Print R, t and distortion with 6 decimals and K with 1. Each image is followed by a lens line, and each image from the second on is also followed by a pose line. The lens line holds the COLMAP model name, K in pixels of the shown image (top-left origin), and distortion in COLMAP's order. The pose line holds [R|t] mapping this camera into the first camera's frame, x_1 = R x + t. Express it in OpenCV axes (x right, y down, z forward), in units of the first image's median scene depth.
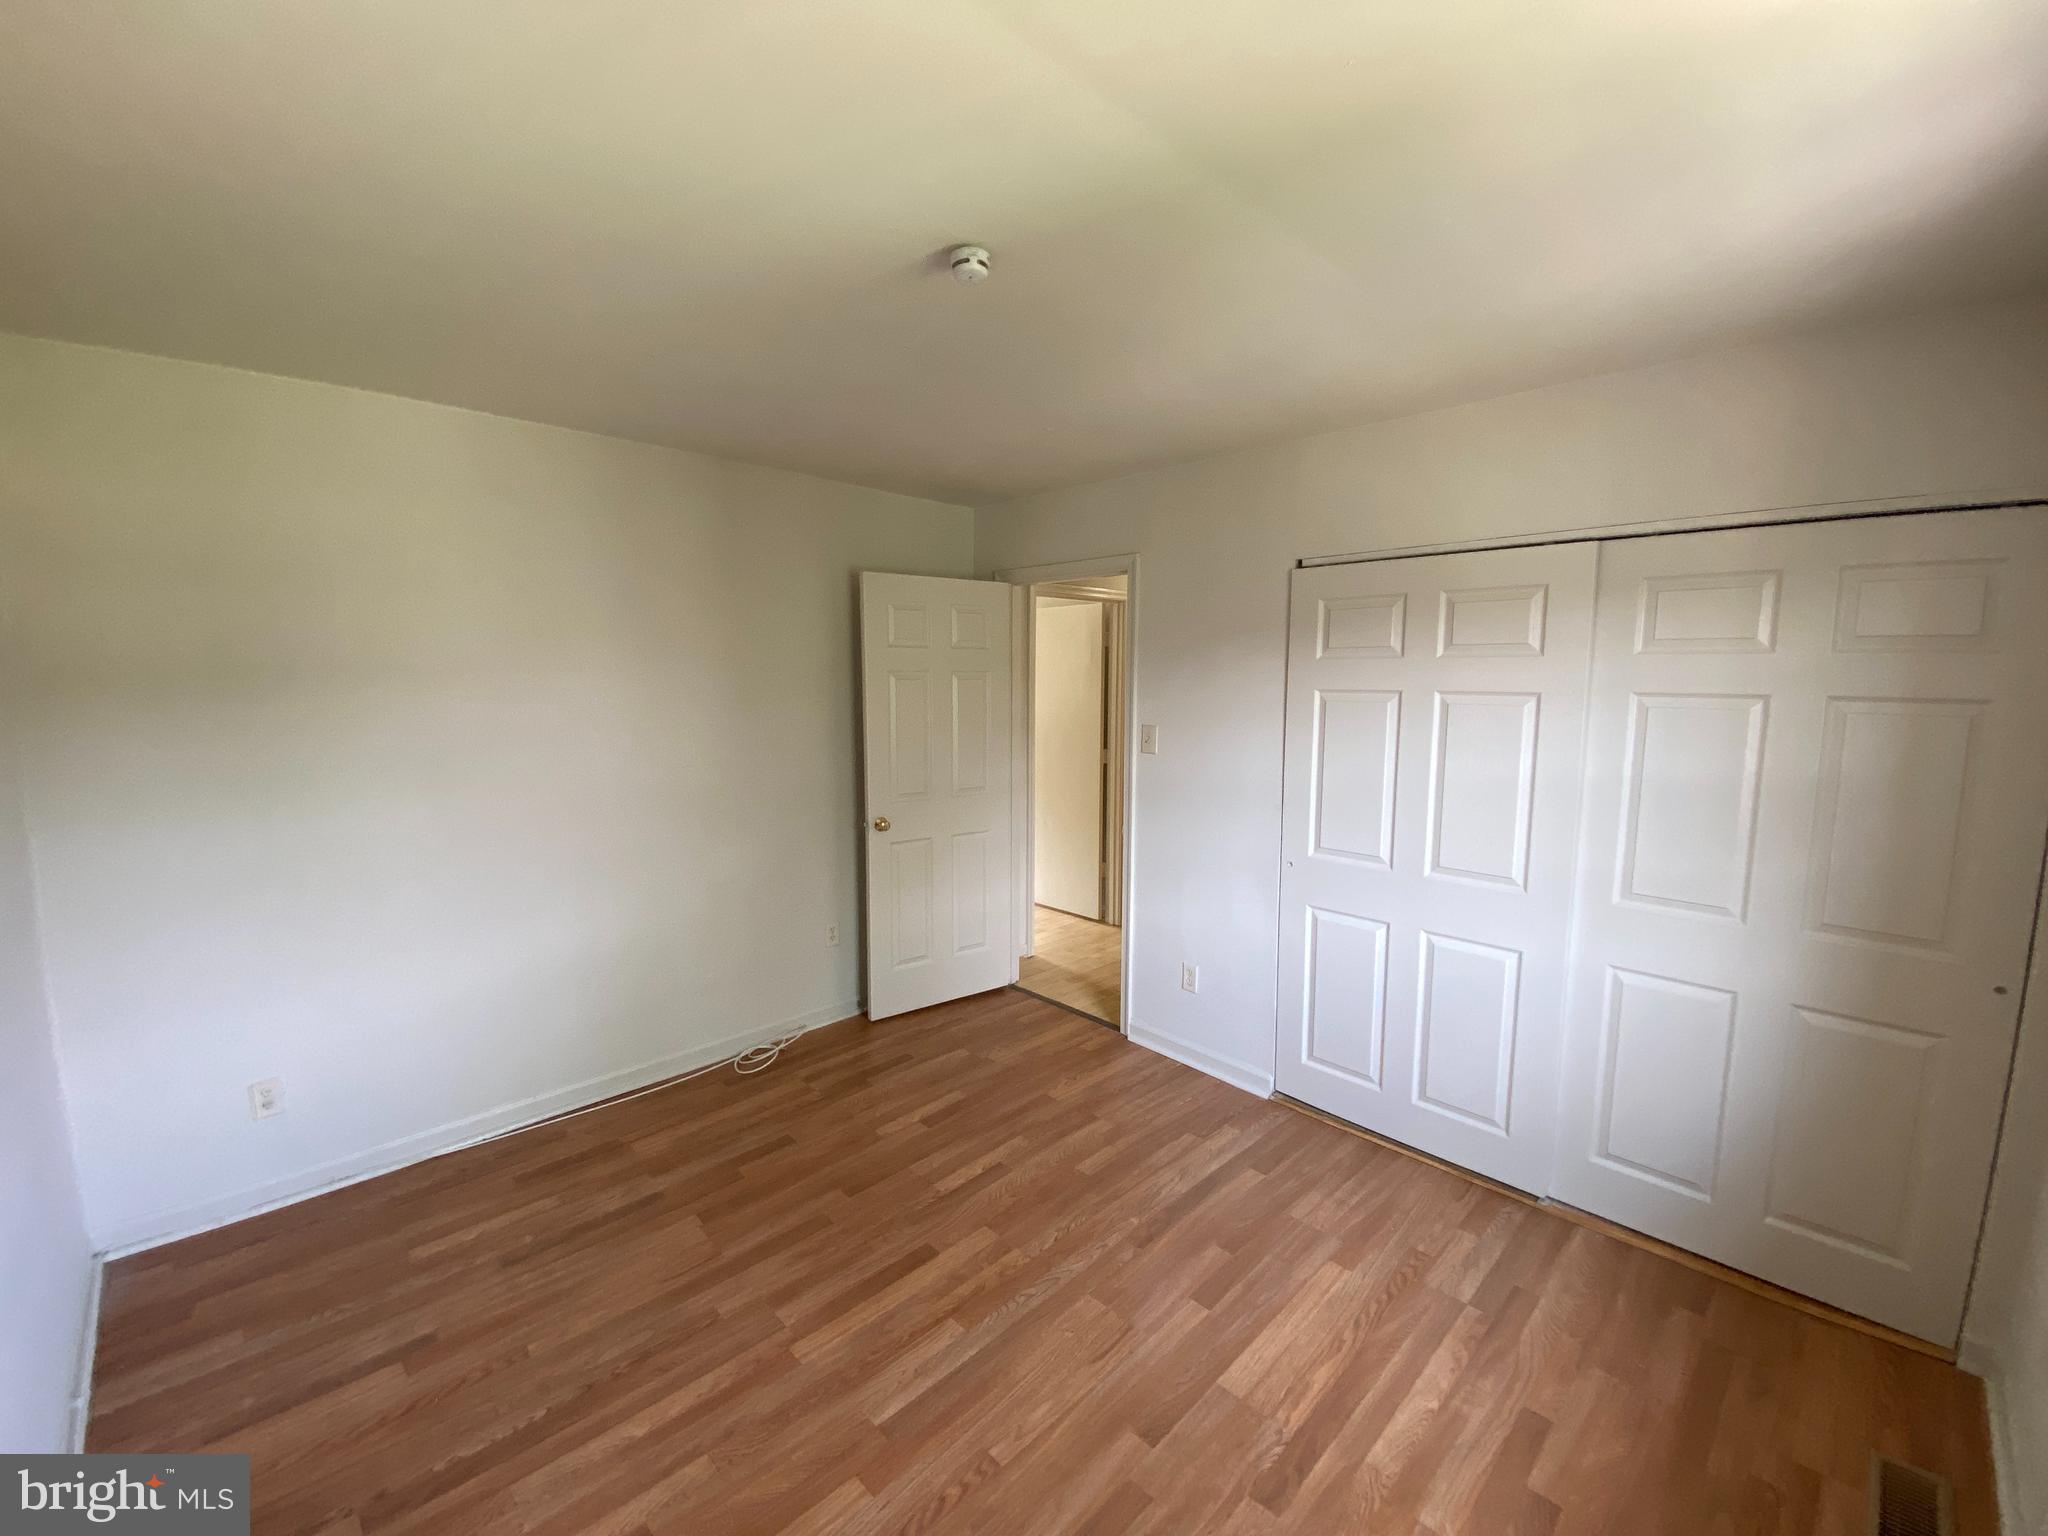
lens RADIAL K [[837.7, 0, 1024.0], [0, 837.7, 768.0], [0, 0, 1]] dist [0.024398, -0.021549]
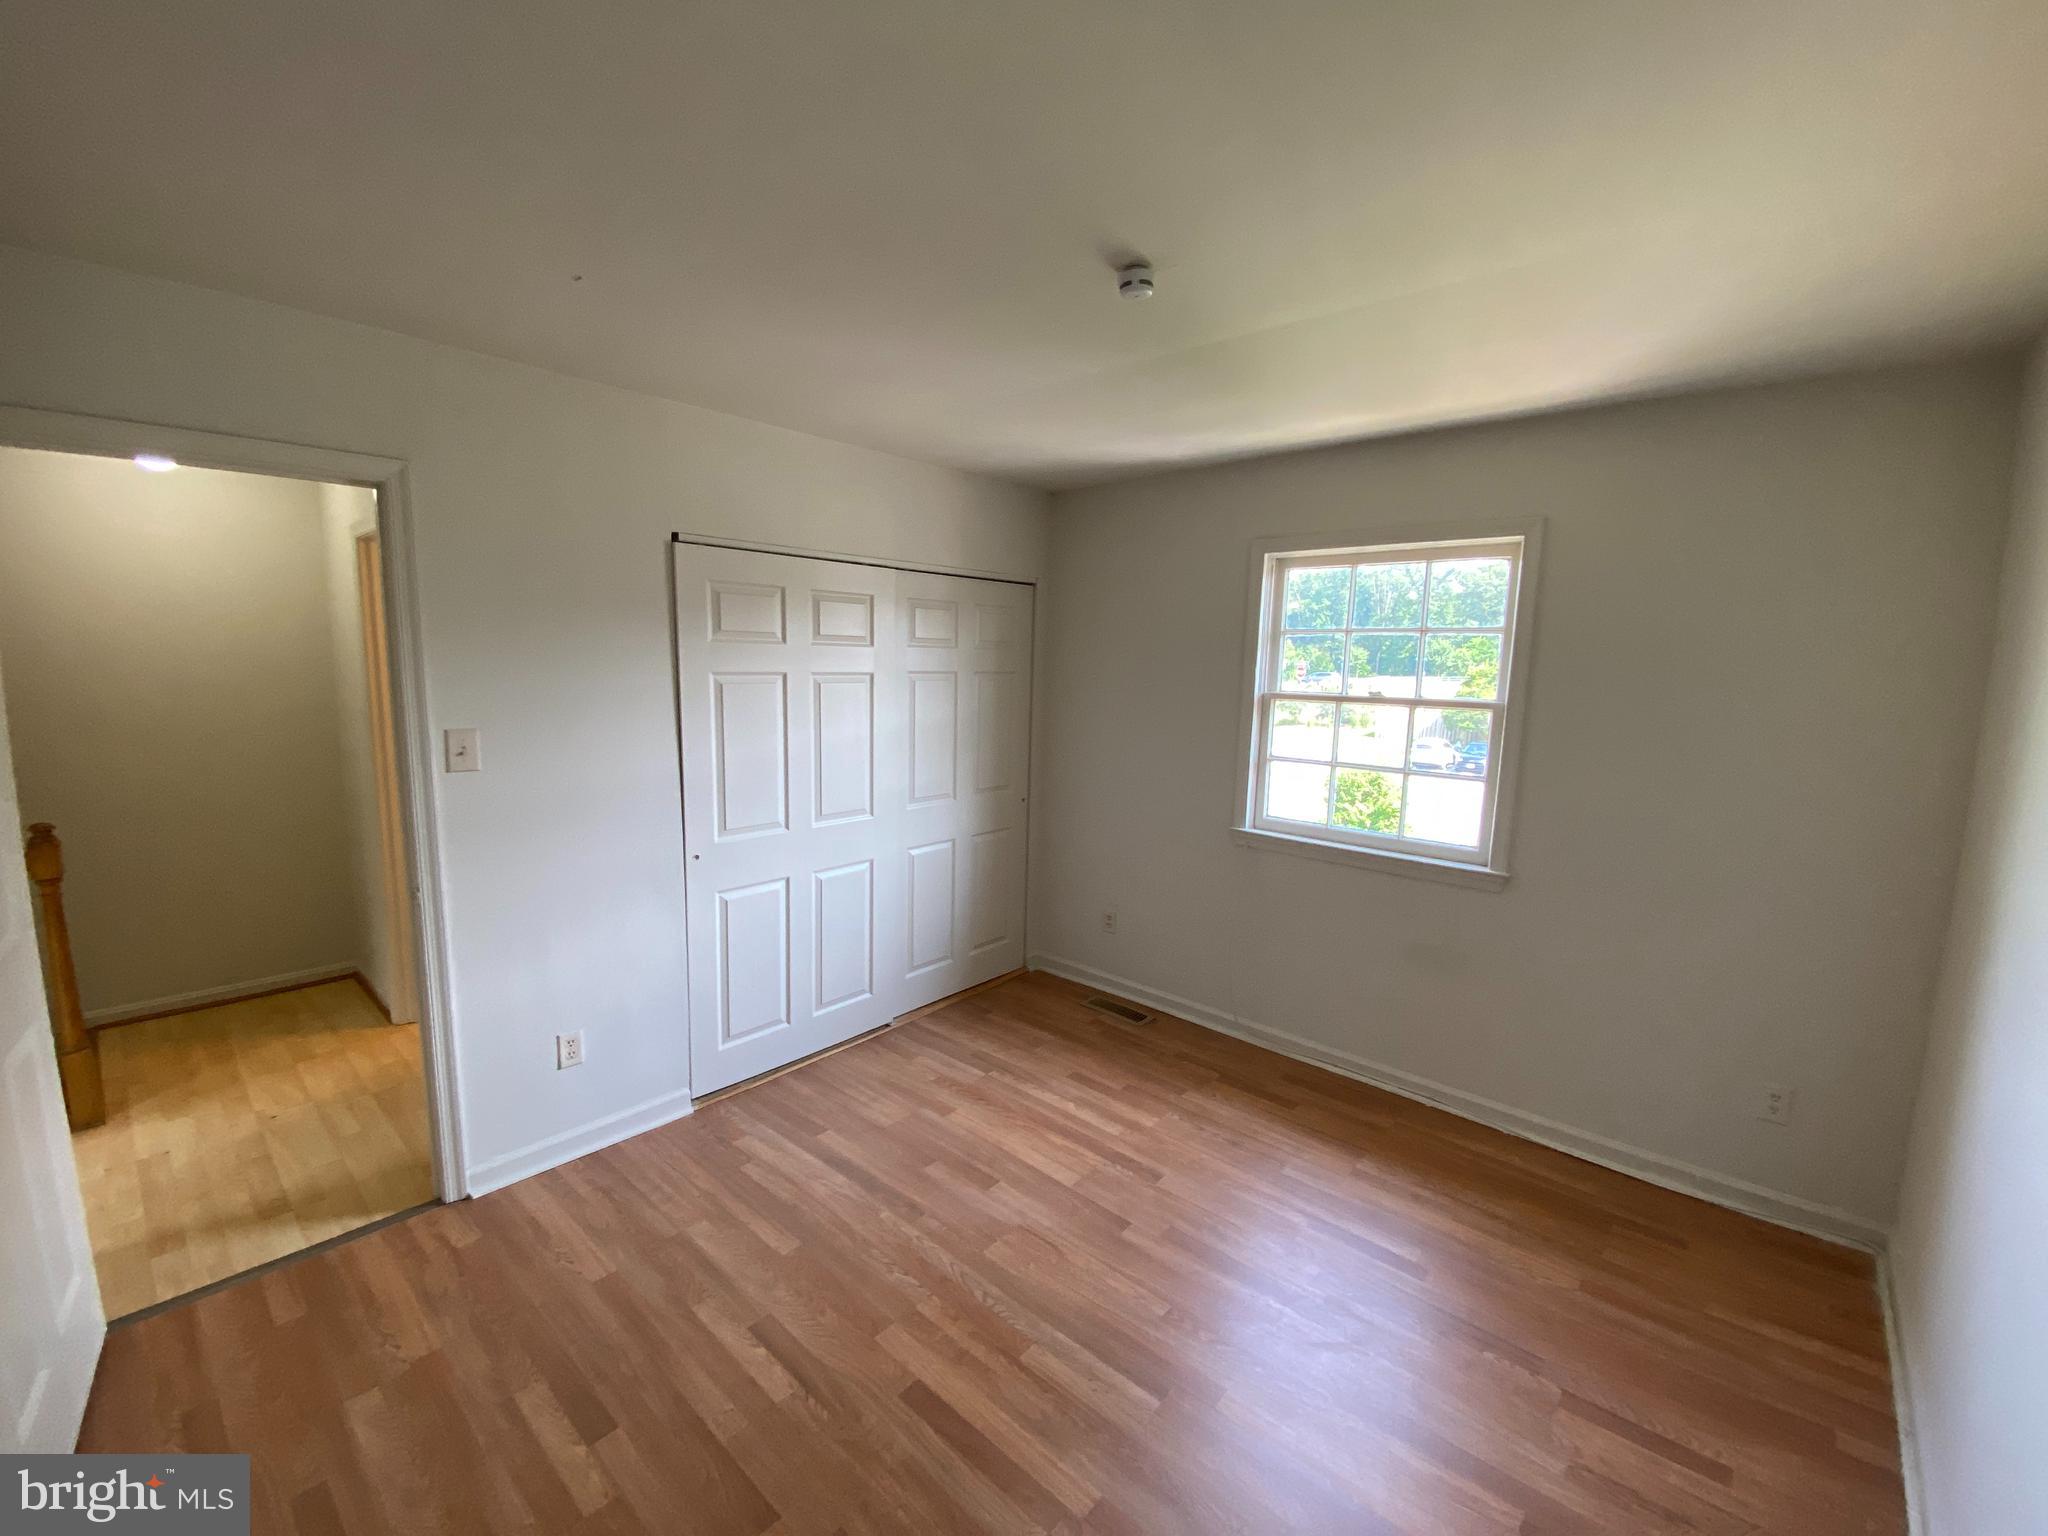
lens RADIAL K [[837.7, 0, 1024.0], [0, 837.7, 768.0], [0, 0, 1]] dist [0.024398, -0.021549]
pose [[-0.069918, -0.140284, 0.987640, -0.853170], [0.097436, 0.984368, 0.146717, -0.119982], [-0.992783, 0.106490, -0.055156, 0.904997]]
